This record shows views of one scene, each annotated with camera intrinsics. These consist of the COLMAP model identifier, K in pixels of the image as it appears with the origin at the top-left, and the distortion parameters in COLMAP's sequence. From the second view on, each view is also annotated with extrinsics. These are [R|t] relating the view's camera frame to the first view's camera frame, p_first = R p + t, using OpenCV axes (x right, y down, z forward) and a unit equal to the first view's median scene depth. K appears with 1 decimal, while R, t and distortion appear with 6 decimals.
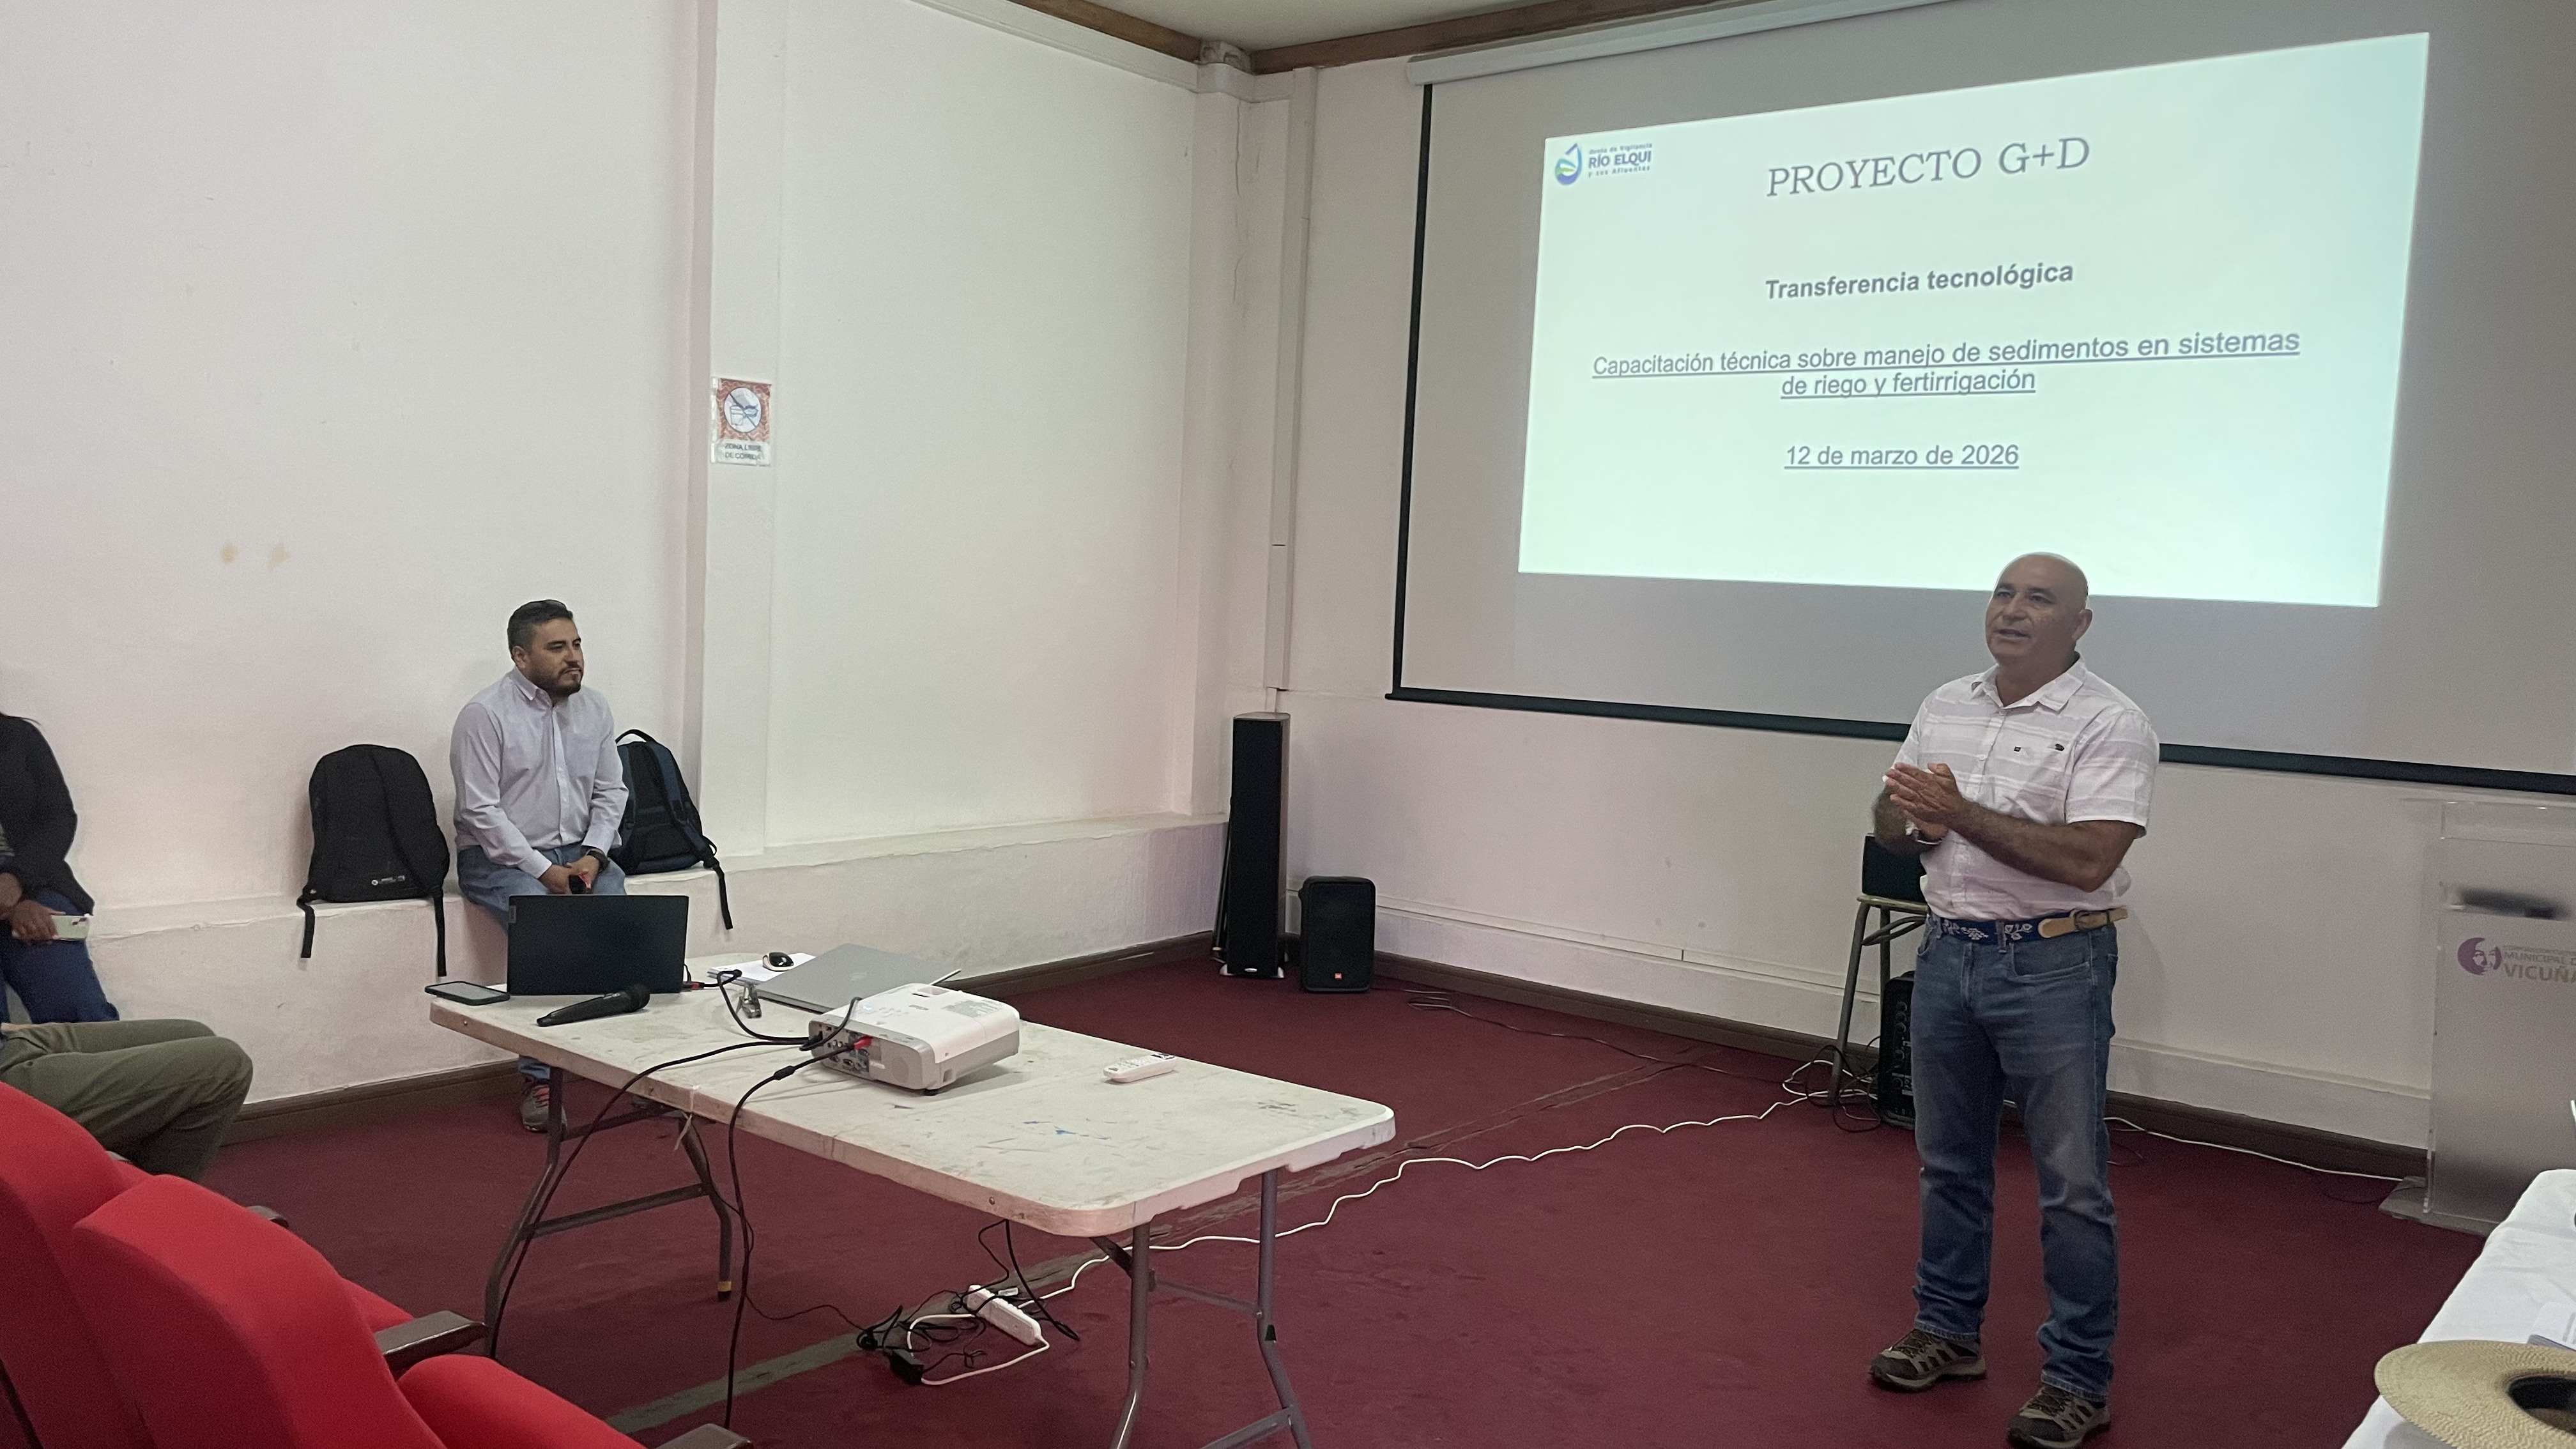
lens RADIAL K [[1900.1, 0, 1256.1], [0, 1900.1, 727.7], [0, 0, 1]] dist [0.021921, -0.022651]
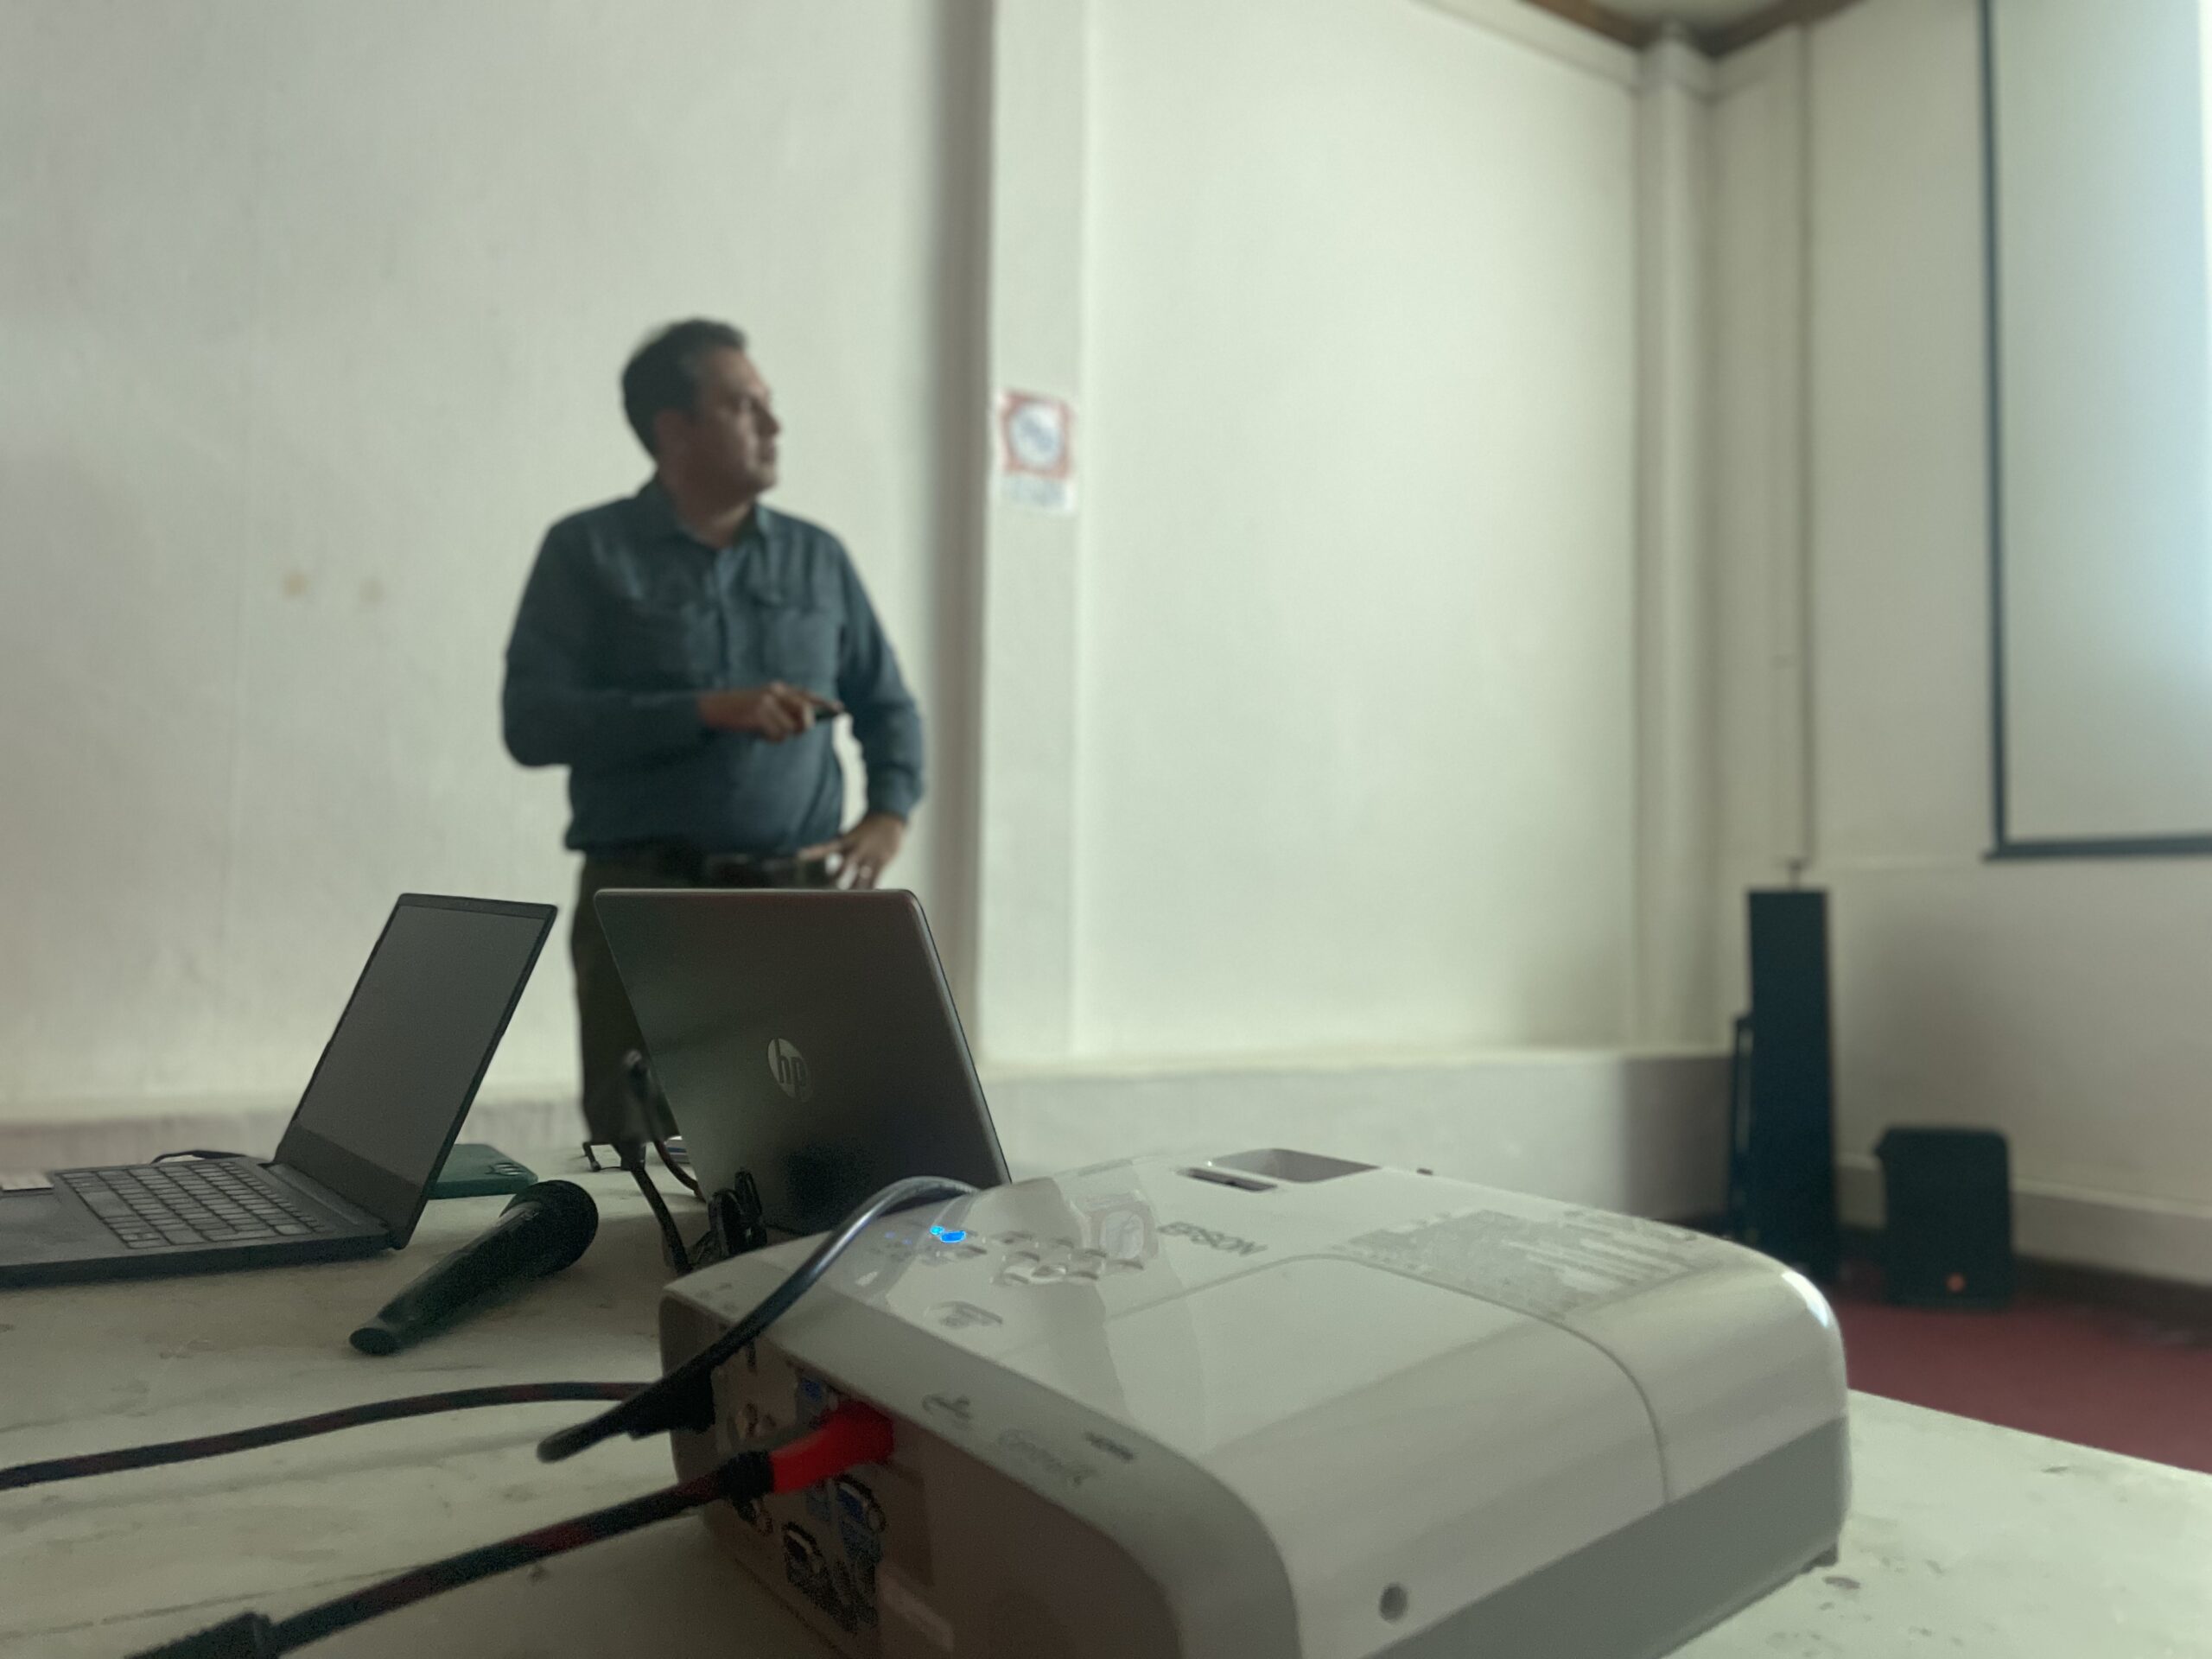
lens RADIAL K [[1674.8, 0, 1091.7], [0, 1674.8, 811.6], [0, 0, 1]] dist [0.064228, -0.064428]
pose [[0.956016, -0.041664, -0.290342, -0.060788], [-0.000146, 0.989793, -0.142515, 0.056238], [0.293316, 0.136289, 0.946251, 0.365059]]
